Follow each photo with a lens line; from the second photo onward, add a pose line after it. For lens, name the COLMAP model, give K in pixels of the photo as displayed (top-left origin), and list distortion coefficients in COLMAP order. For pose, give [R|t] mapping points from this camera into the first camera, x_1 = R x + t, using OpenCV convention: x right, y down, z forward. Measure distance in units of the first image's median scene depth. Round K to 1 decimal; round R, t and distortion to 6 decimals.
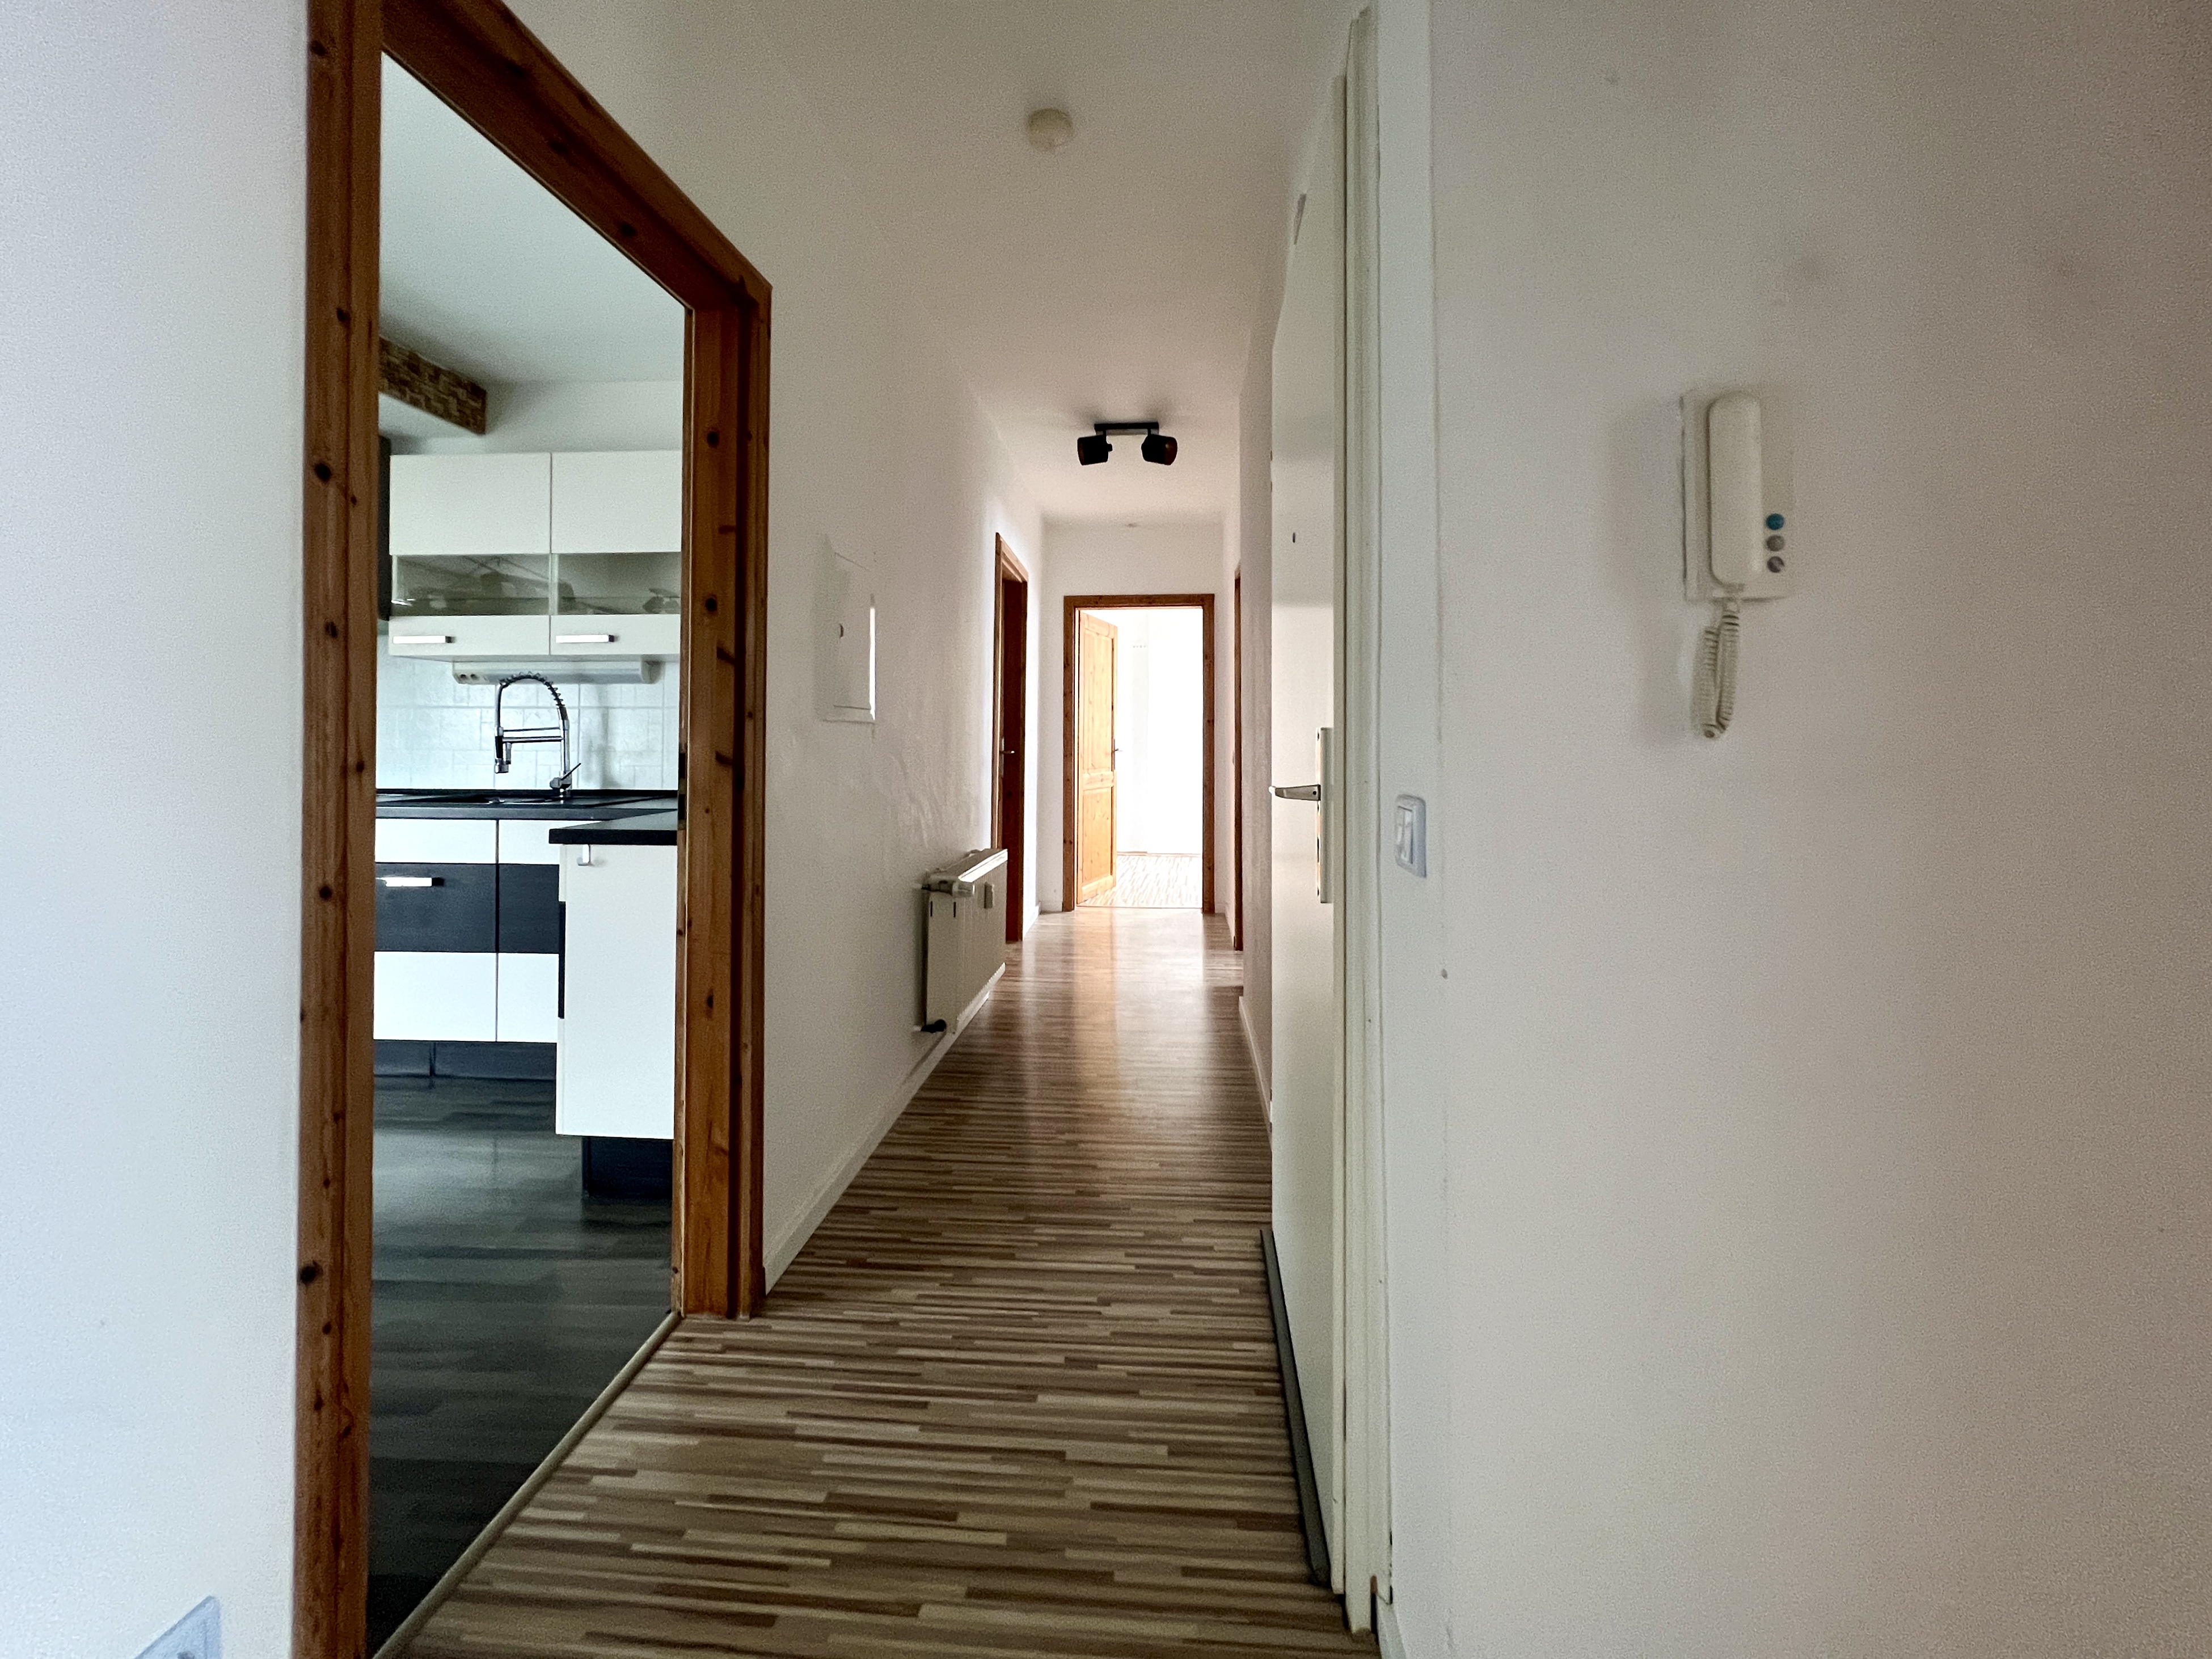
lens RADIAL K [[941.8, 0, 1102.5], [0, 941.8, 731.5], [0, 0, 1]] dist [0.000338, 0.000111]
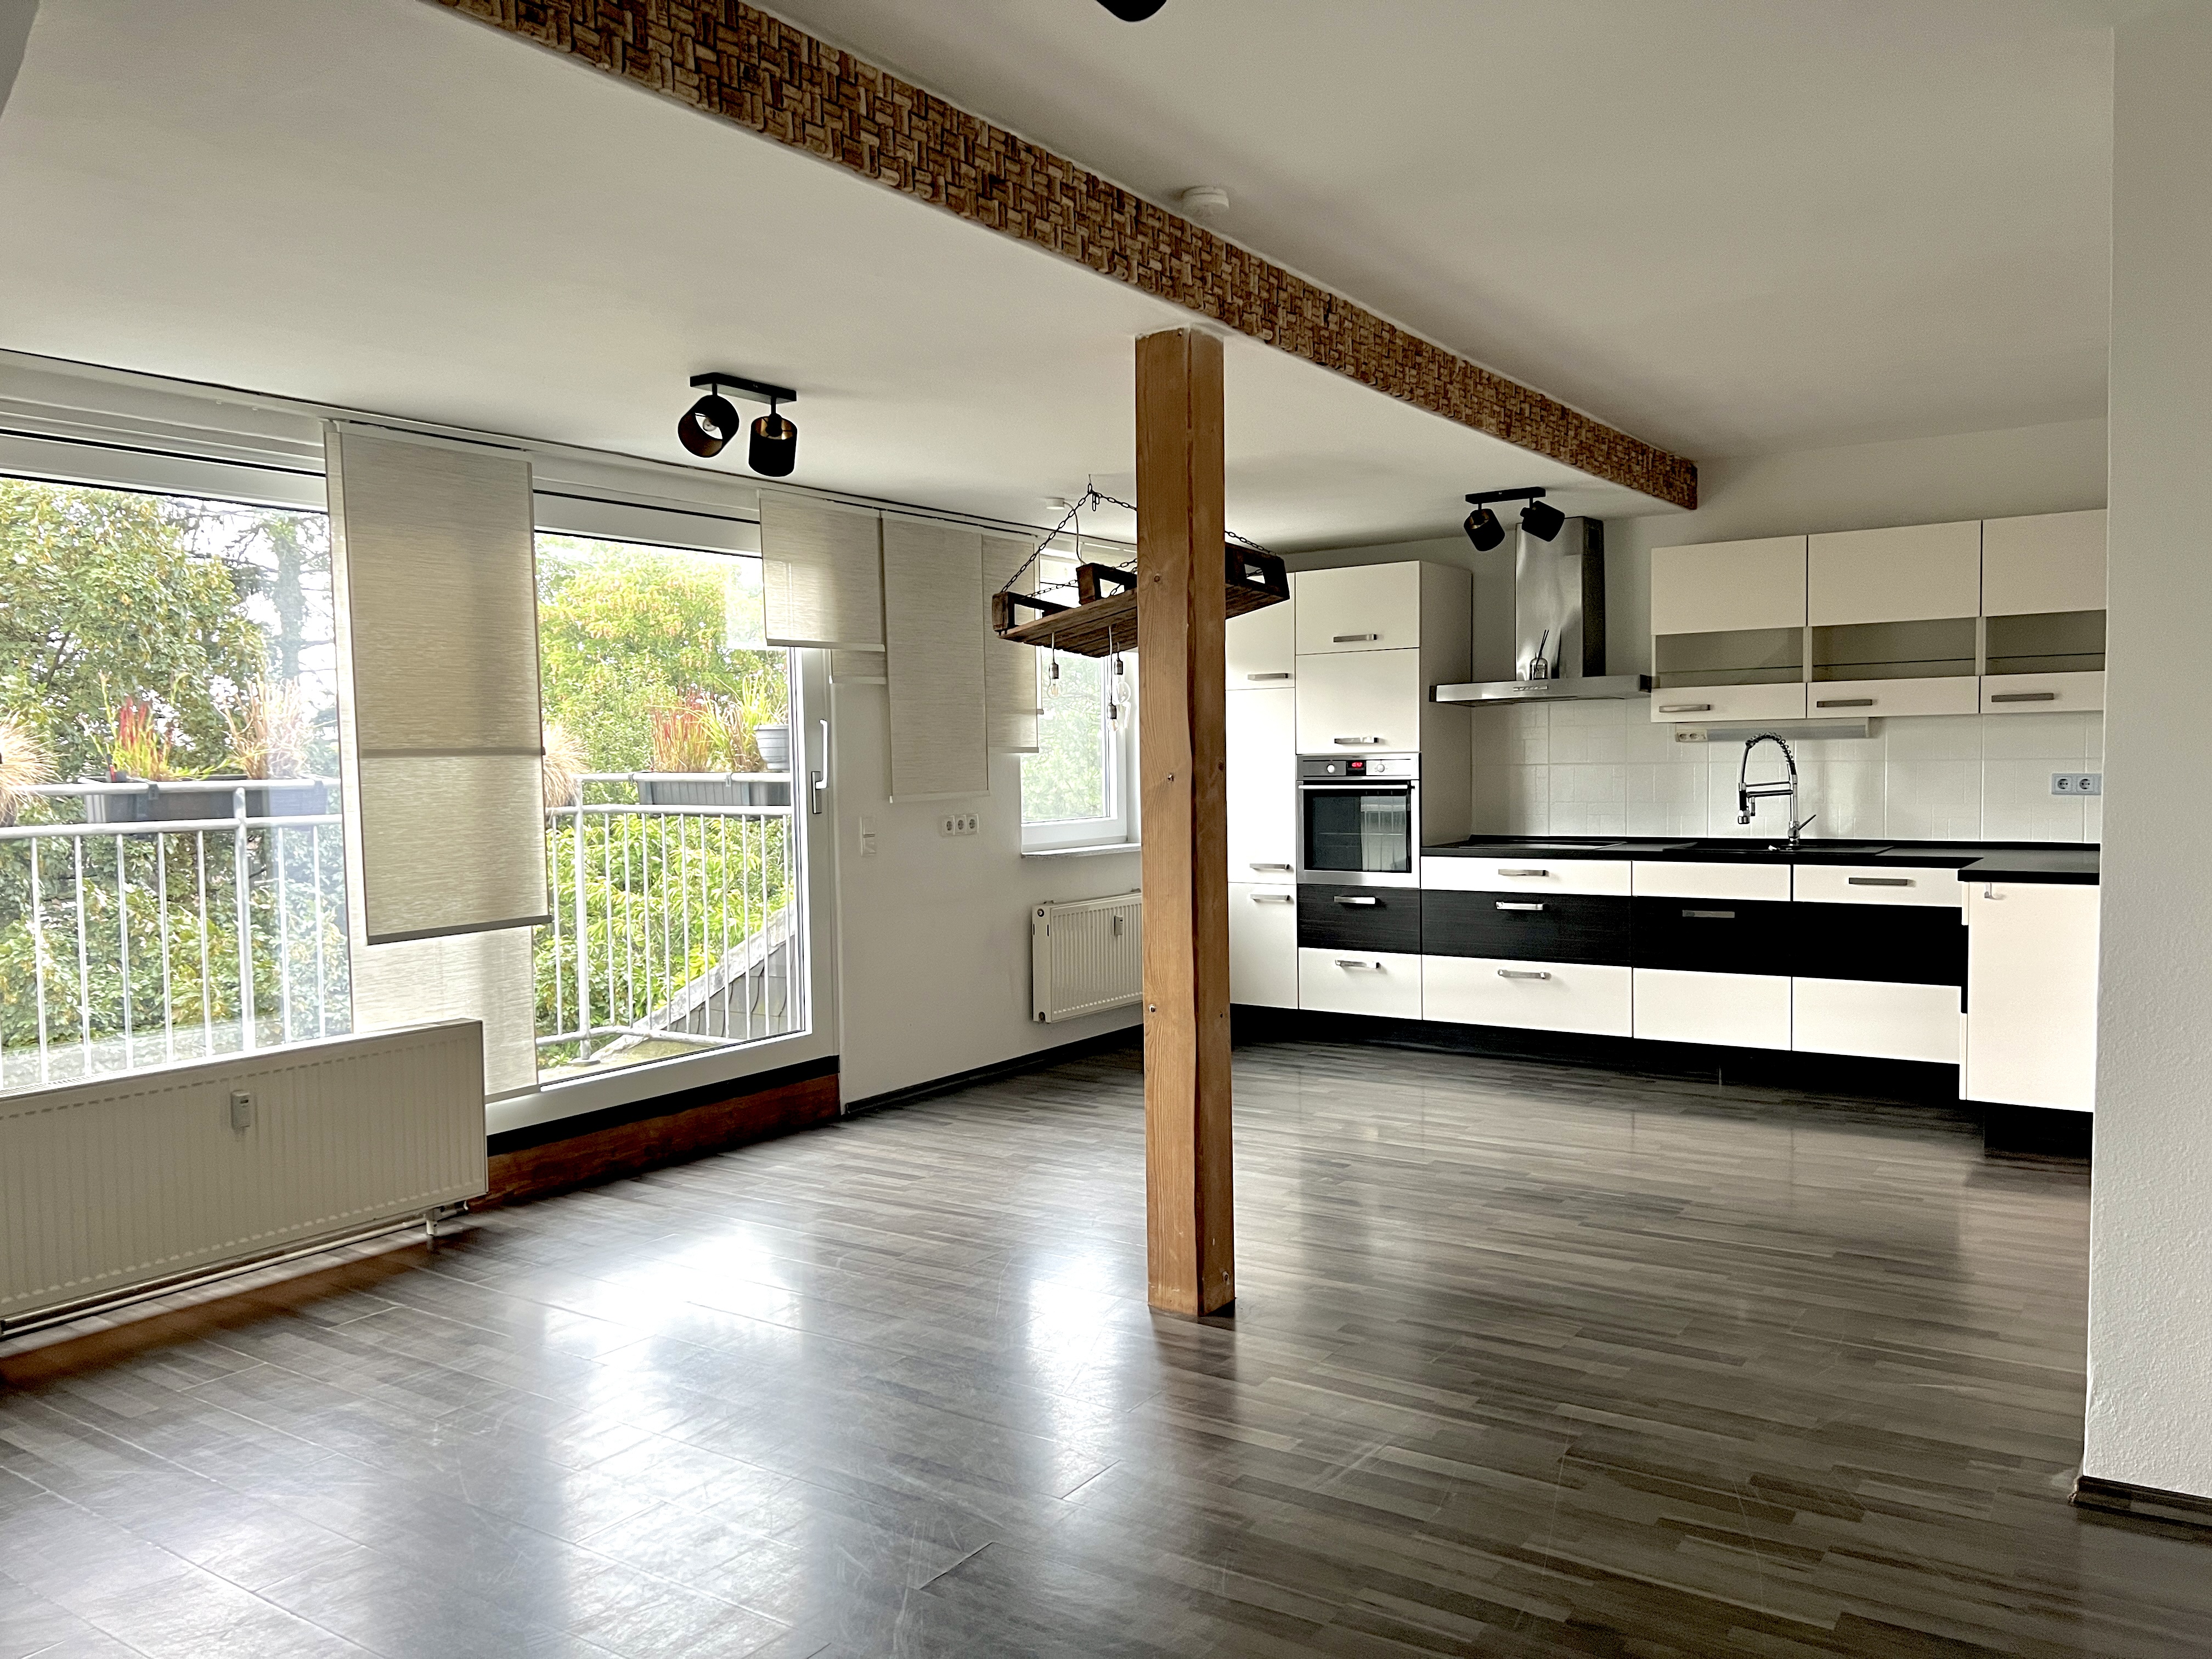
lens RADIAL K [[1651.1, 0, 1111.3], [0, 1651.1, 841.3], [0, 0, 1]] dist [0.095841, -0.069483]
pose [[0.873291, 0.006628, -0.487153, -0.322526], [0.025097, 0.997968, 0.058567, -0.069309], [0.486551, -0.063373, 0.871351, -1.071458]]
